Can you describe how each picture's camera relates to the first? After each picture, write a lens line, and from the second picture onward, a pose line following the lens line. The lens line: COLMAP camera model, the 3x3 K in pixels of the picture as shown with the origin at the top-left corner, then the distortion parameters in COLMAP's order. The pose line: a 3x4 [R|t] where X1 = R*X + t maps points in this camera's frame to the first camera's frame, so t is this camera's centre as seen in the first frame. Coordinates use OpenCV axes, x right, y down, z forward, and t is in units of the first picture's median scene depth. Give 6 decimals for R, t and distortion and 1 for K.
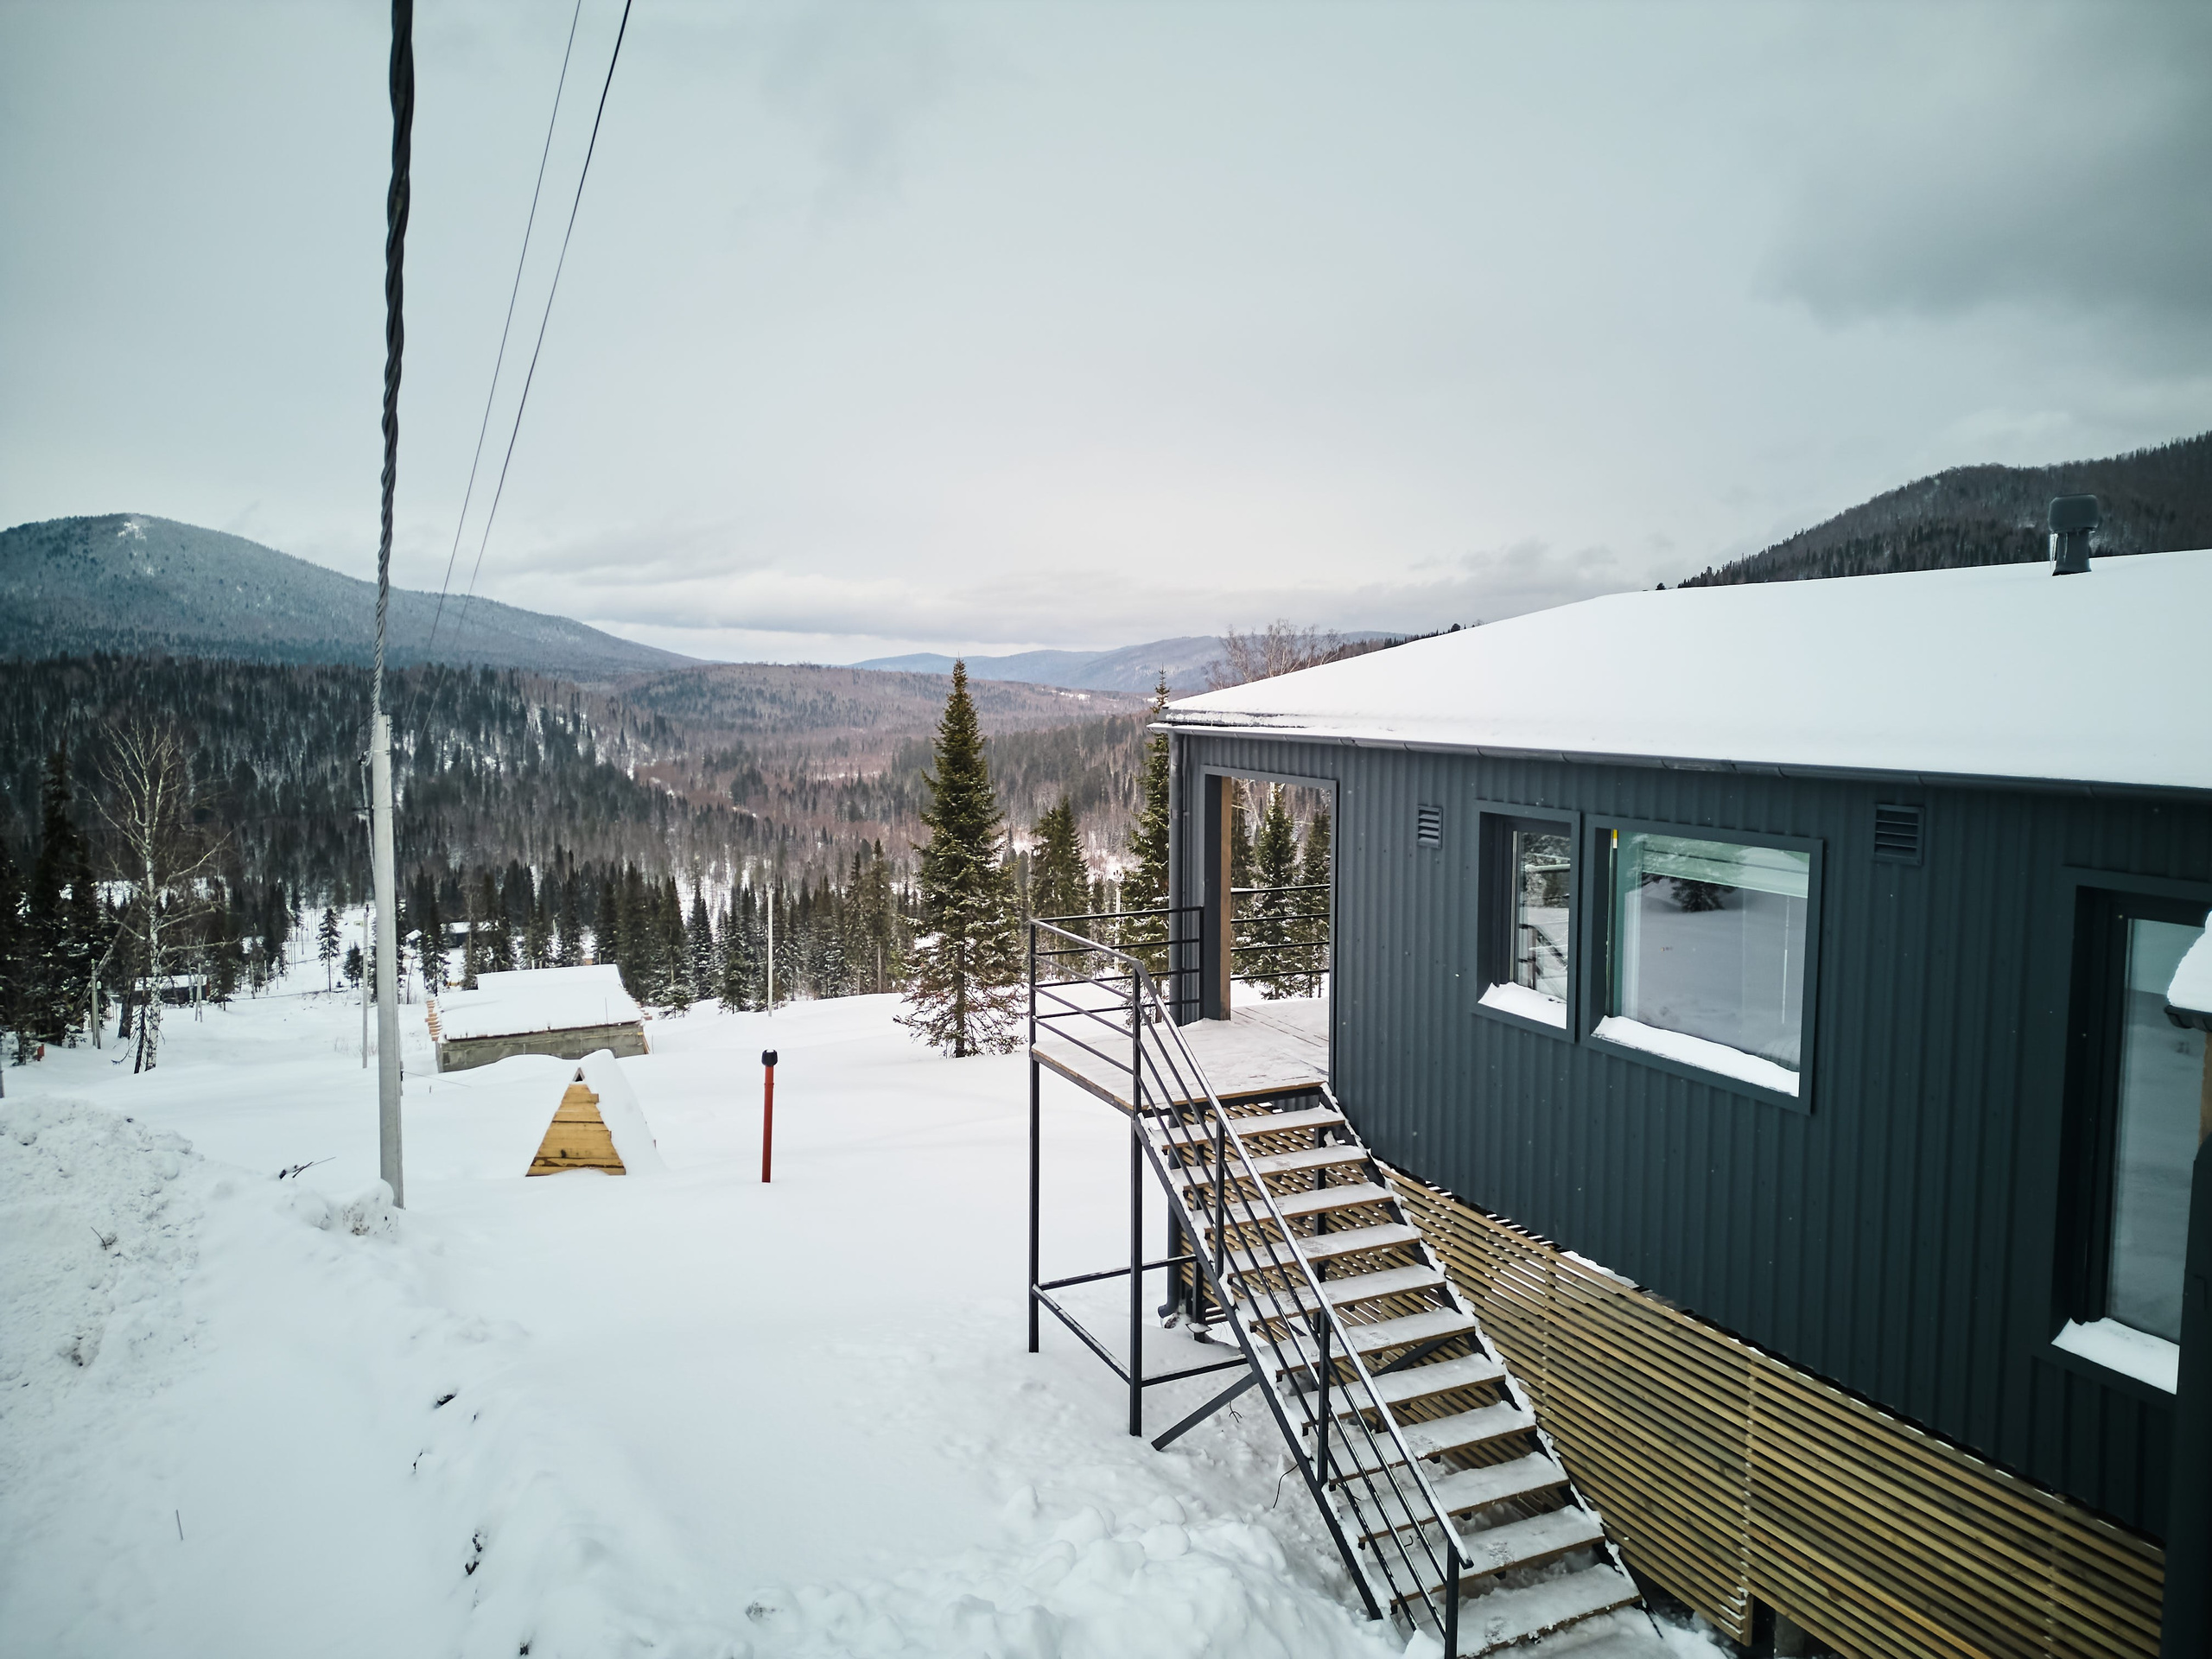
lens RADIAL K [[1523.5, 0, 1106.0], [0, 1523.5, 829.5], [0, 0, 1]] dist [0.092540, -0.092358]
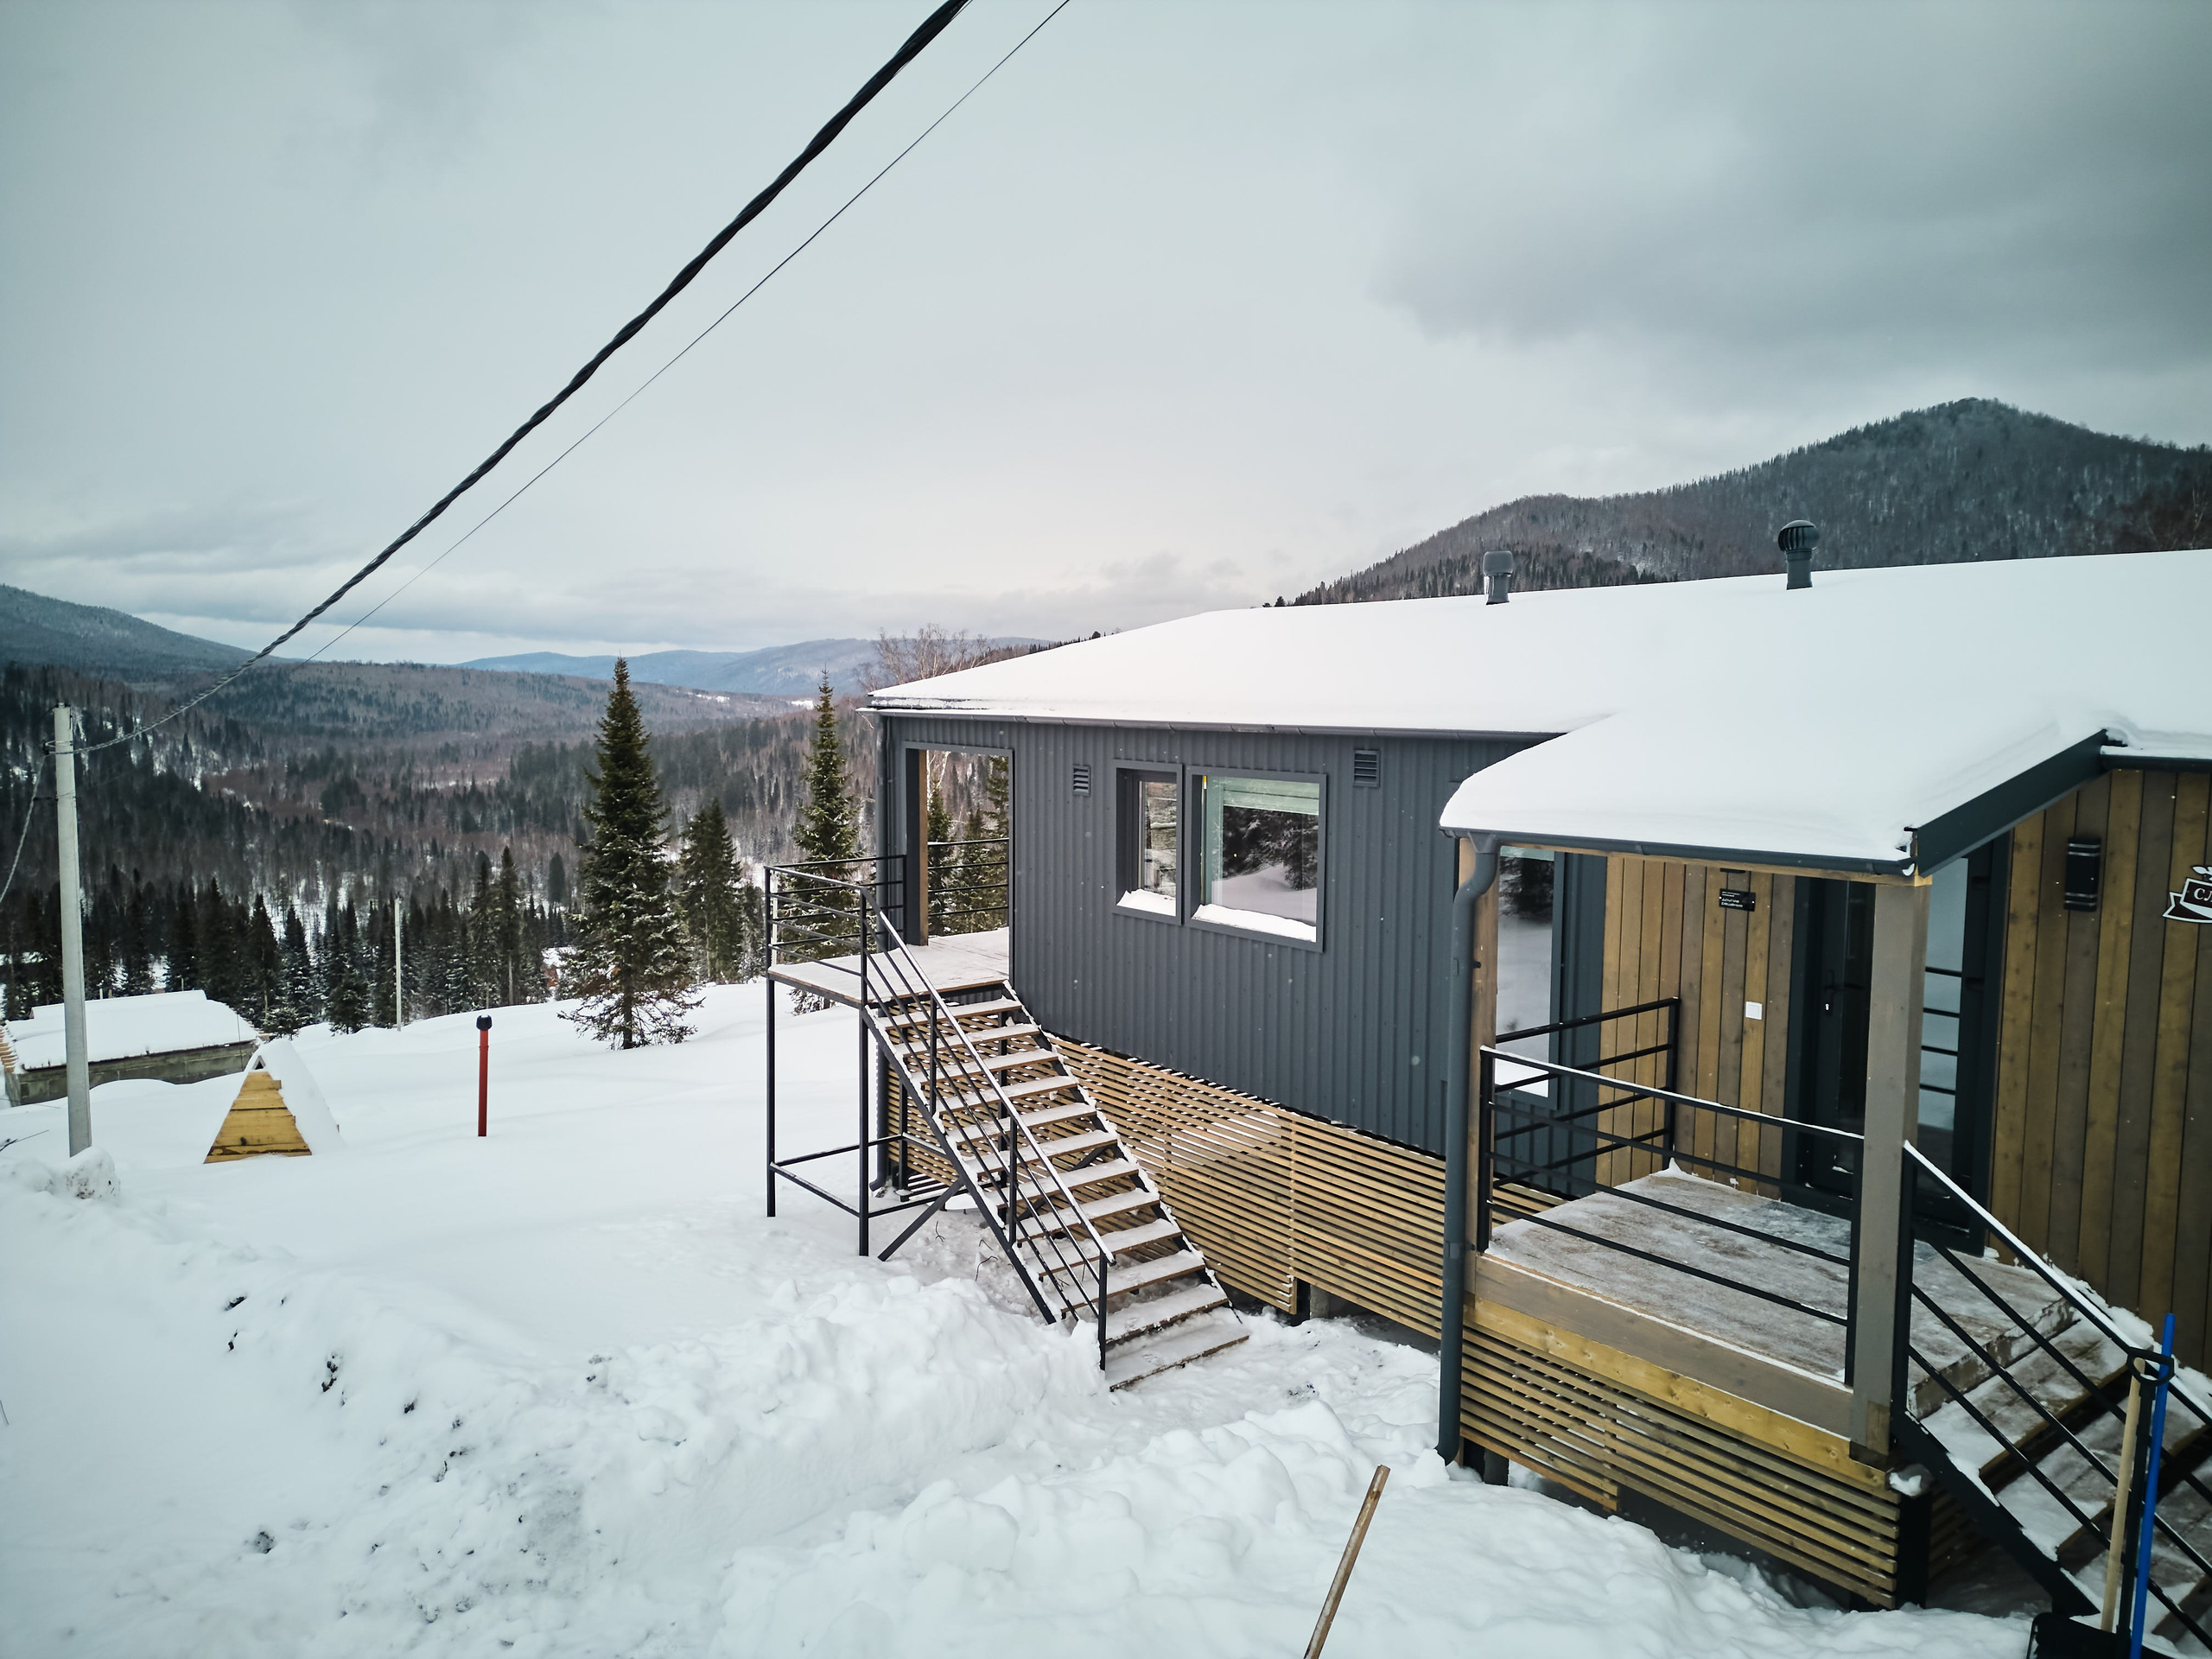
lens RADIAL K [[1523.5, 0, 1106.0], [0, 1523.5, 829.5], [0, 0, 1]] dist [0.092540, -0.092358]
pose [[0.973841, -0.017365, 0.226565, -0.058294], [0.017930, 0.999839, -0.000434, 0.033513], [-0.226521, 0.004485, 0.973996, -0.254748]]
